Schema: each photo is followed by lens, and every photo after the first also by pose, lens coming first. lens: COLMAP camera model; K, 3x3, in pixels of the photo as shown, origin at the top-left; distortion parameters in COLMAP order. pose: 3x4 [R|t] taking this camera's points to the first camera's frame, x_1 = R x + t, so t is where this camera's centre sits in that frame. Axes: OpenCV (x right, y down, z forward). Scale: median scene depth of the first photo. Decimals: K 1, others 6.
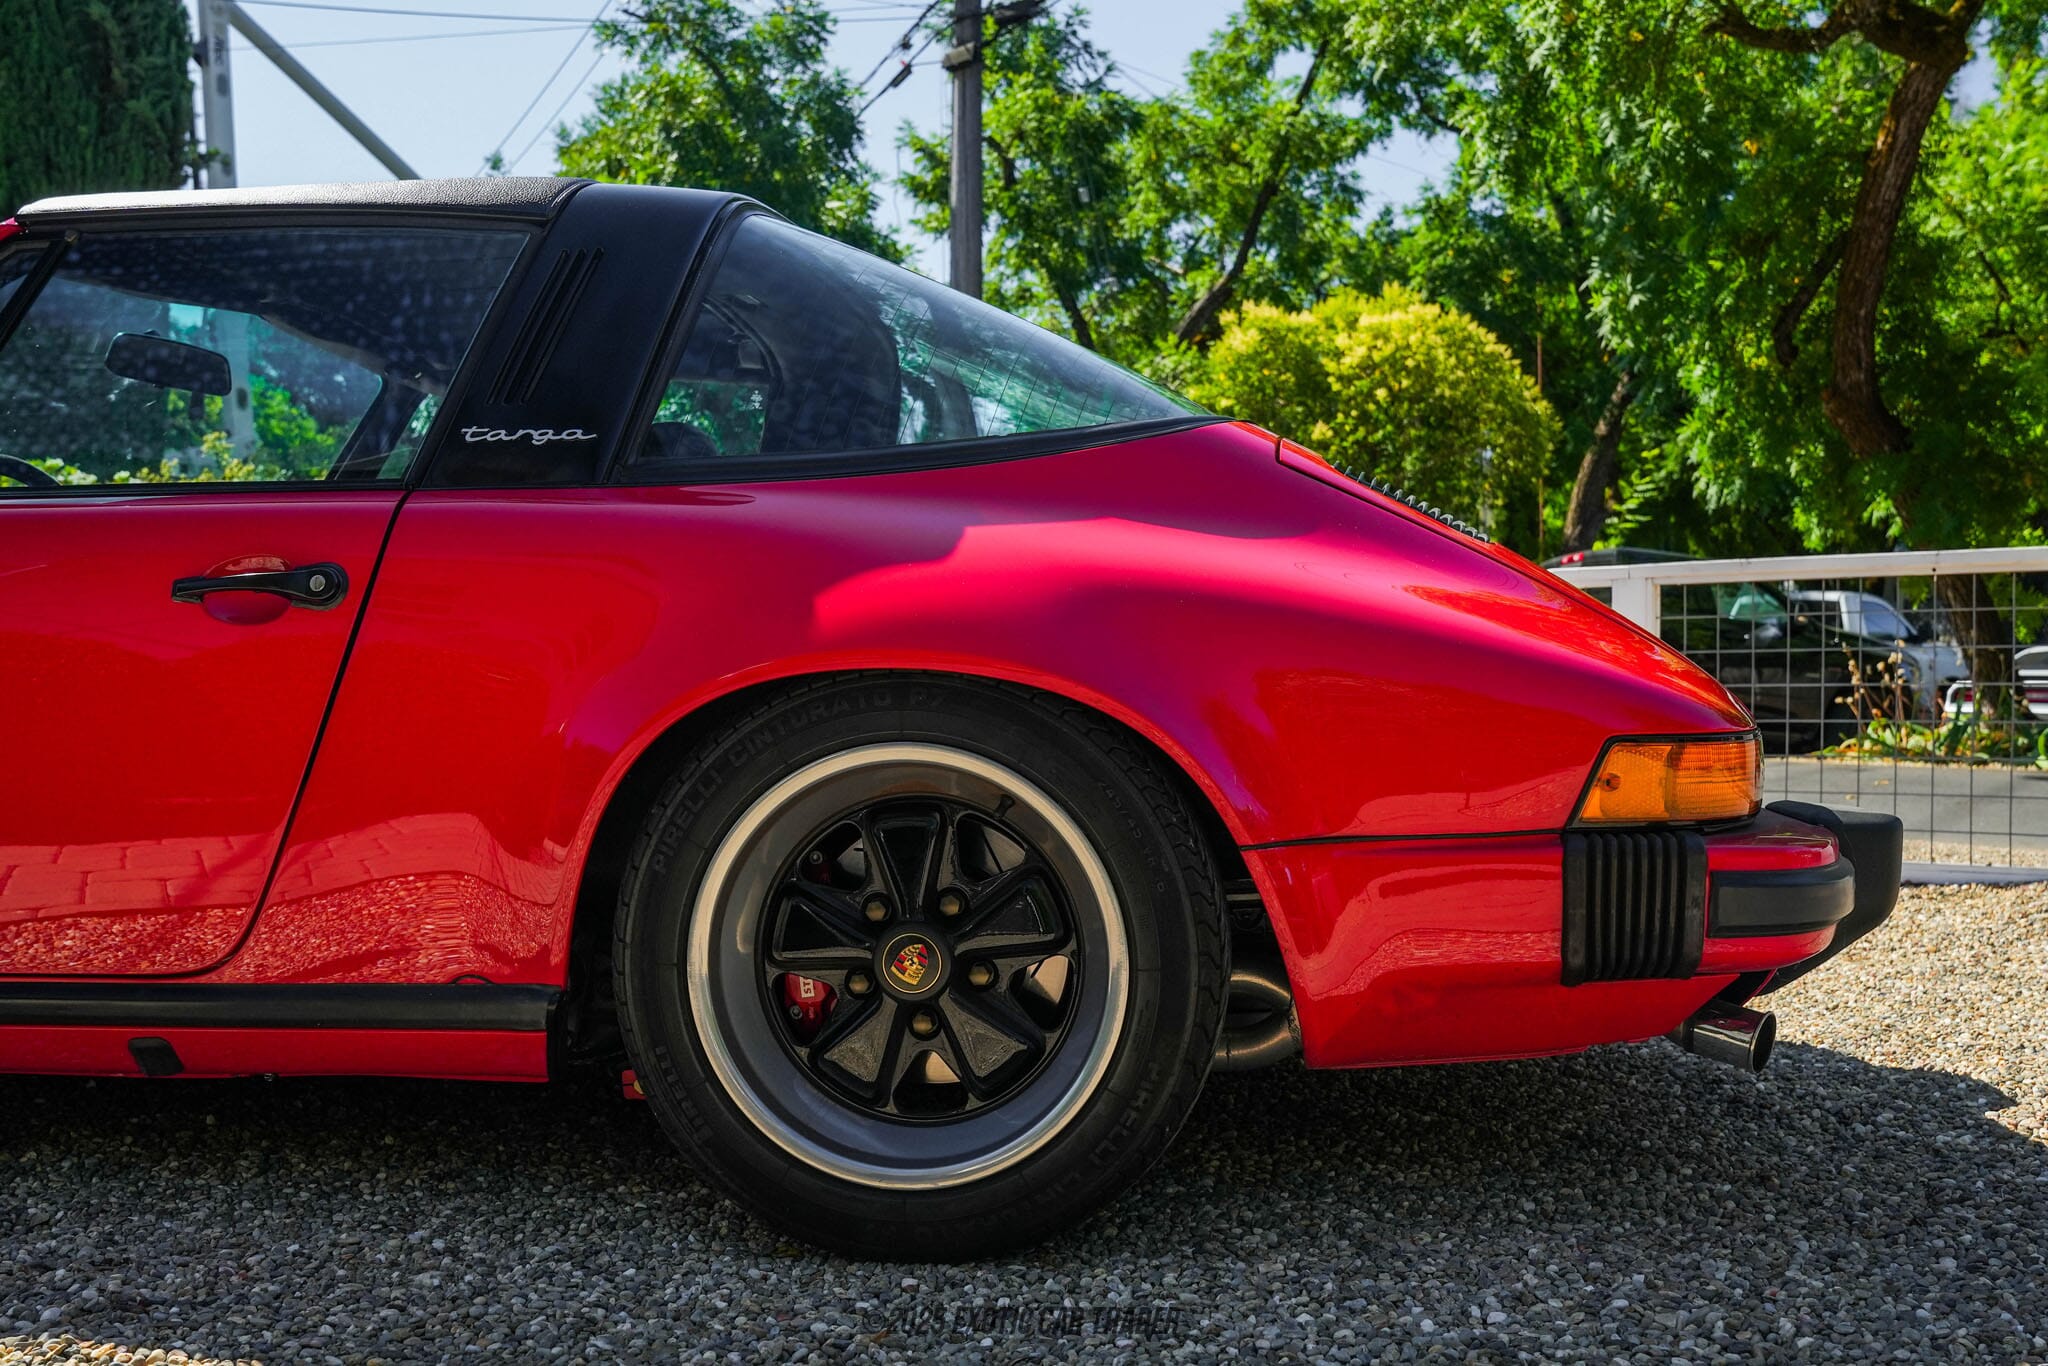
lens RADIAL K [[1427.4, 0, 1024.0], [0, 1427.4, 683.0], [0, 0, 1]] dist [-0.061894, -0.000398]
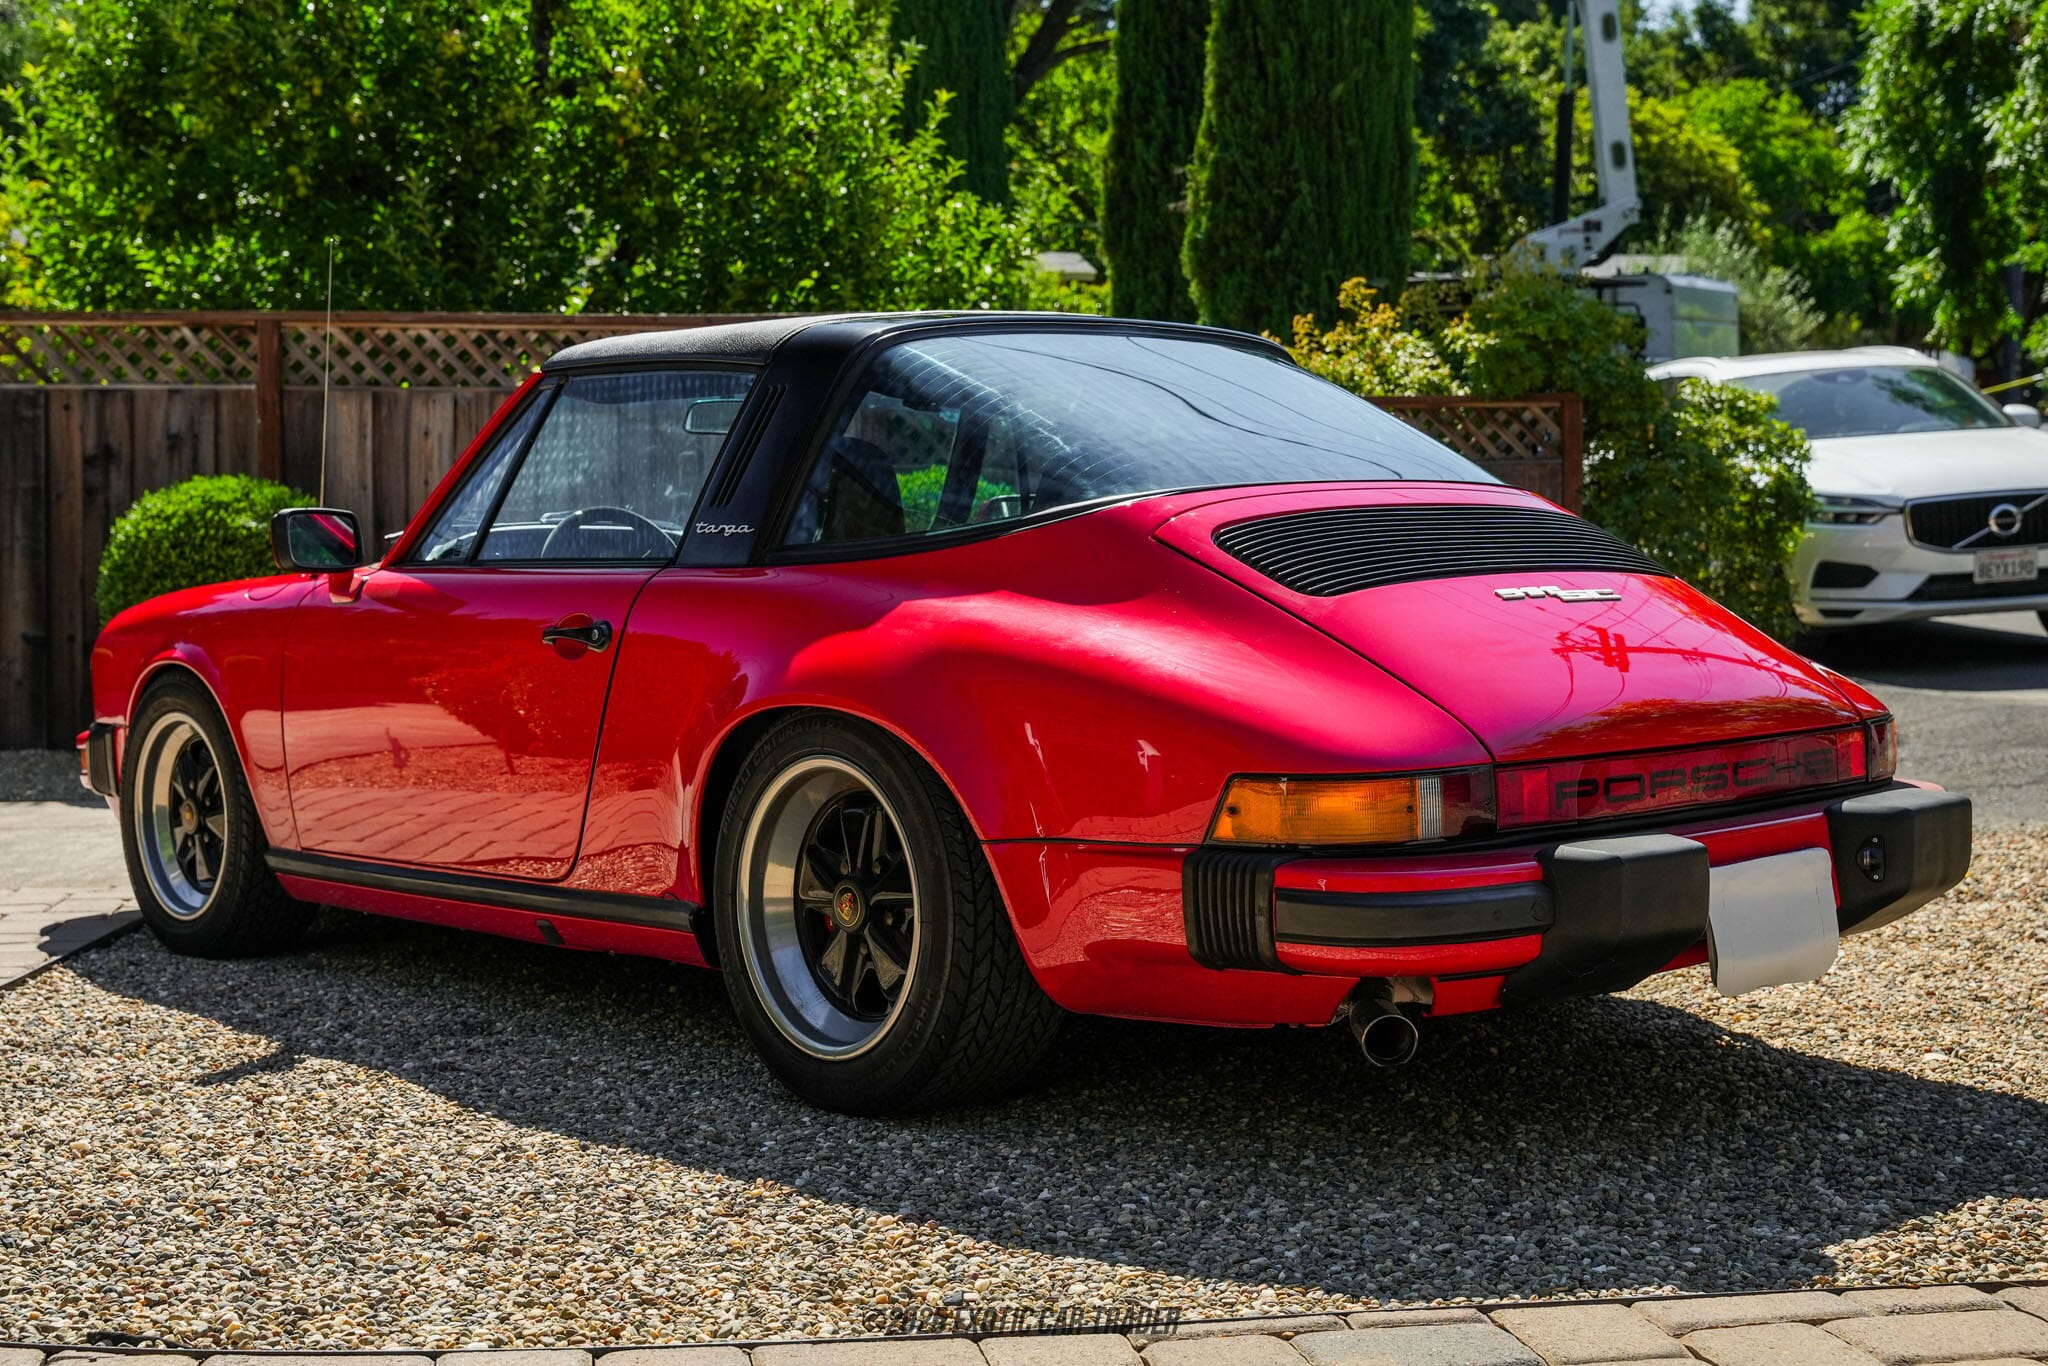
lens RADIAL K [[2282.6, 0, 1024.0], [0, 2282.6, 683.0], [0, 0, 1]] dist [-0.011362, -0.012384]
pose [[0.749509, 0.022748, -0.661603, 1.595088], [0.002333, 0.999312, 0.037002, -0.115392], [0.661990, -0.029276, 0.748940, -0.614010]]
